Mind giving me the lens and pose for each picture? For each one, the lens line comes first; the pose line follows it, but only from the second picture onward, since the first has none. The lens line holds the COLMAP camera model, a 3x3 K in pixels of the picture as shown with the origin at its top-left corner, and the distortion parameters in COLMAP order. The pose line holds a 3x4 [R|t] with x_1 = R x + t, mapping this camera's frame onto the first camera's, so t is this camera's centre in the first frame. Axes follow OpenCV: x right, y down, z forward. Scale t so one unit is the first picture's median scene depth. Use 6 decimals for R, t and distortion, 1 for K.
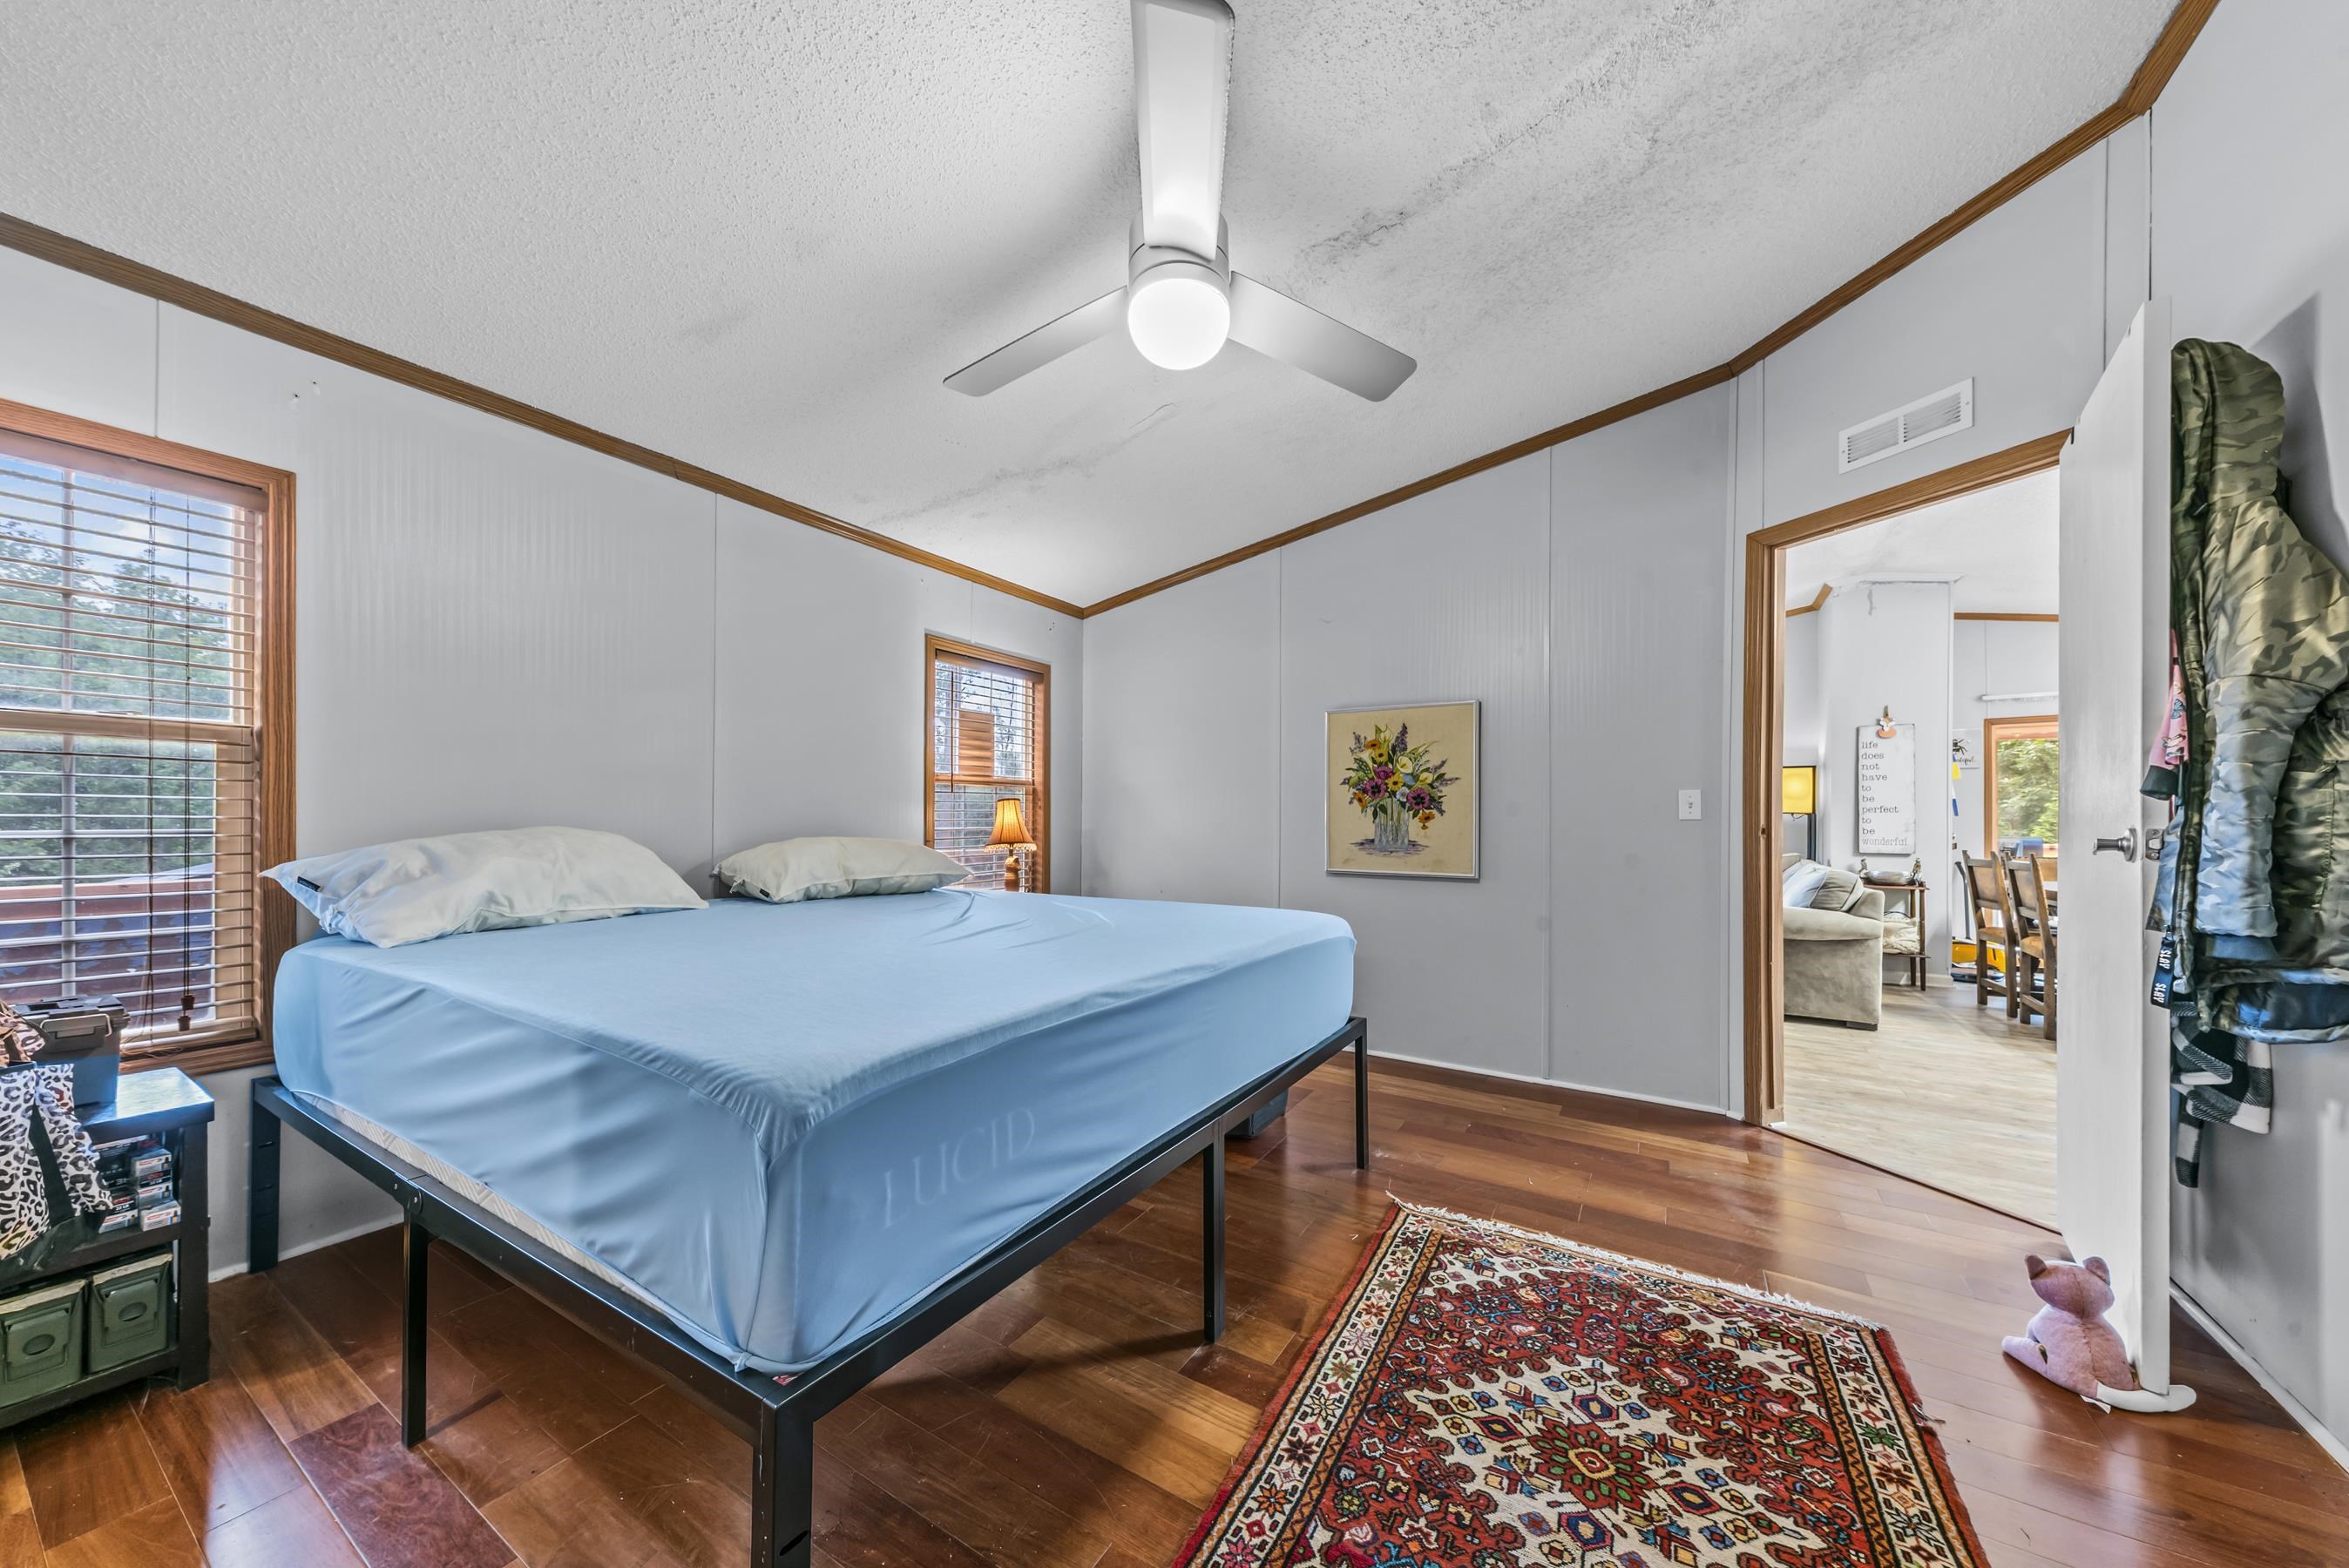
lens RADIAL K [[827.9, 0, 1151.8], [0, 827.9, 816.6], [0, 0, 1]] dist [0.005254, -0.001250]
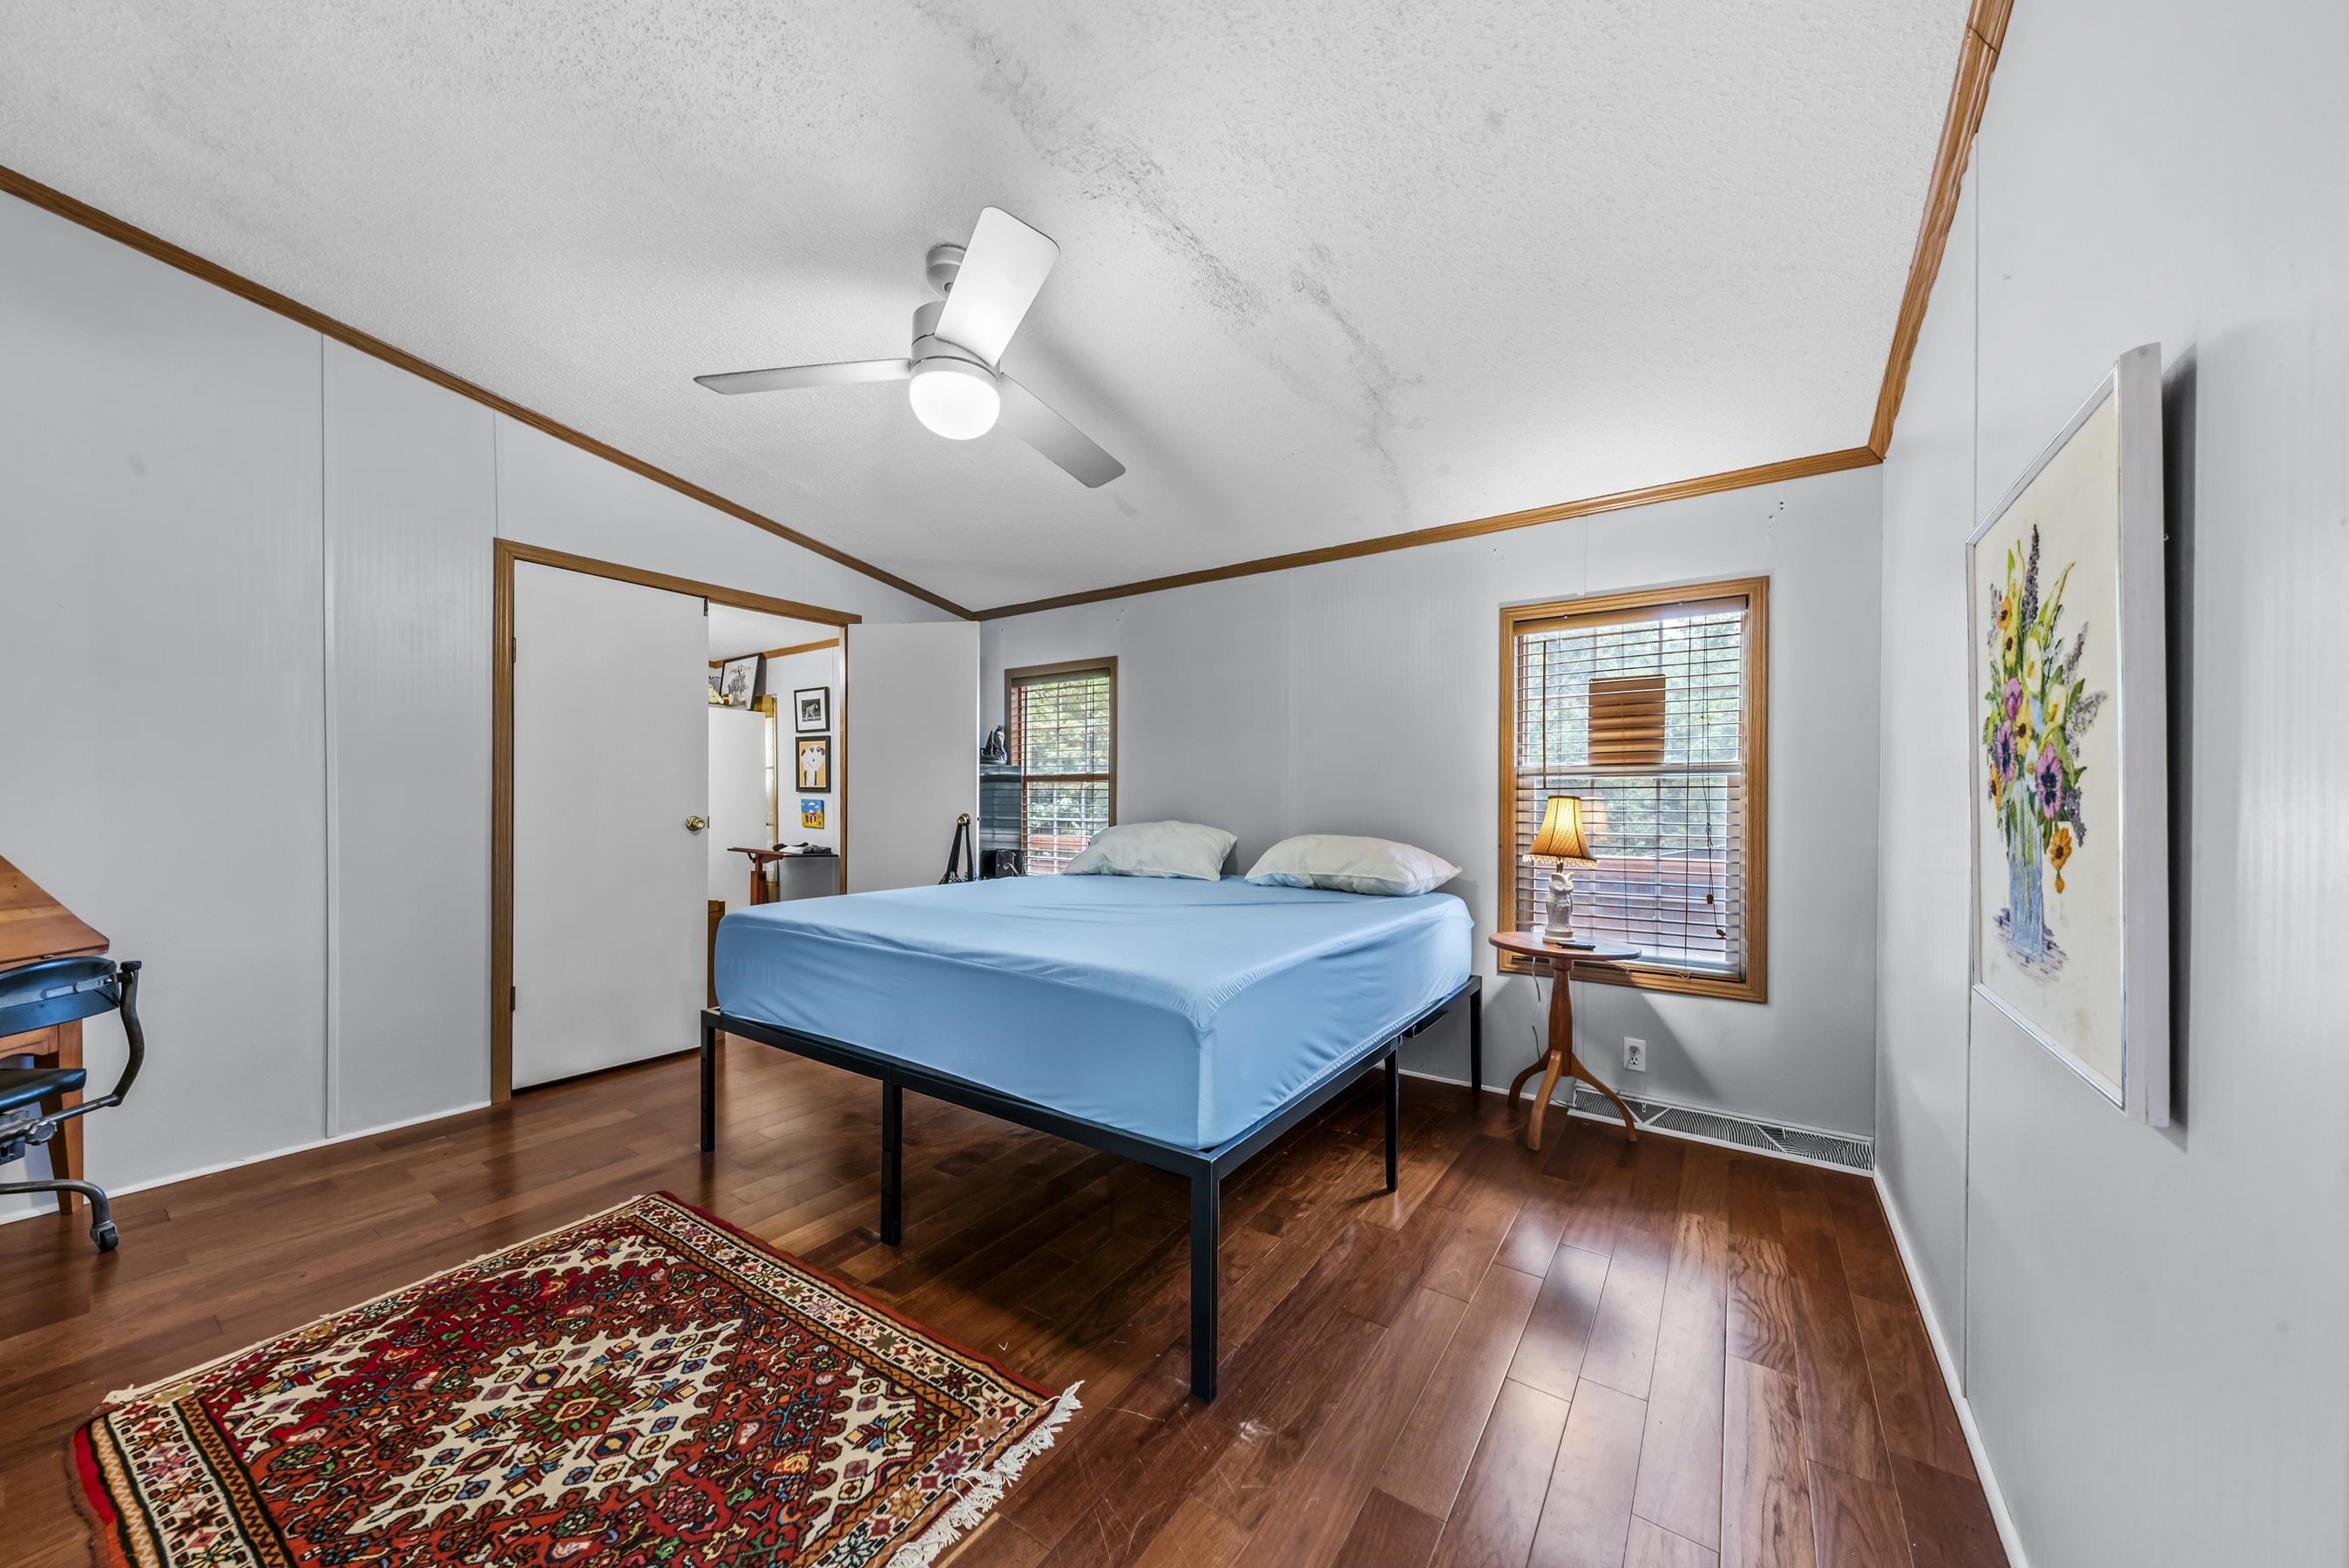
lens RADIAL K [[827.9, 0, 1189.6], [0, 827.9, 802.7], [0, 0, 1]] dist [0.005254, -0.001250]
pose [[-0.046211, -0.000670, -0.998931, 1.445396], [-0.003064, 0.999995, -0.000529, -0.035561], [0.998927, 0.003036, -0.046213, 1.683243]]
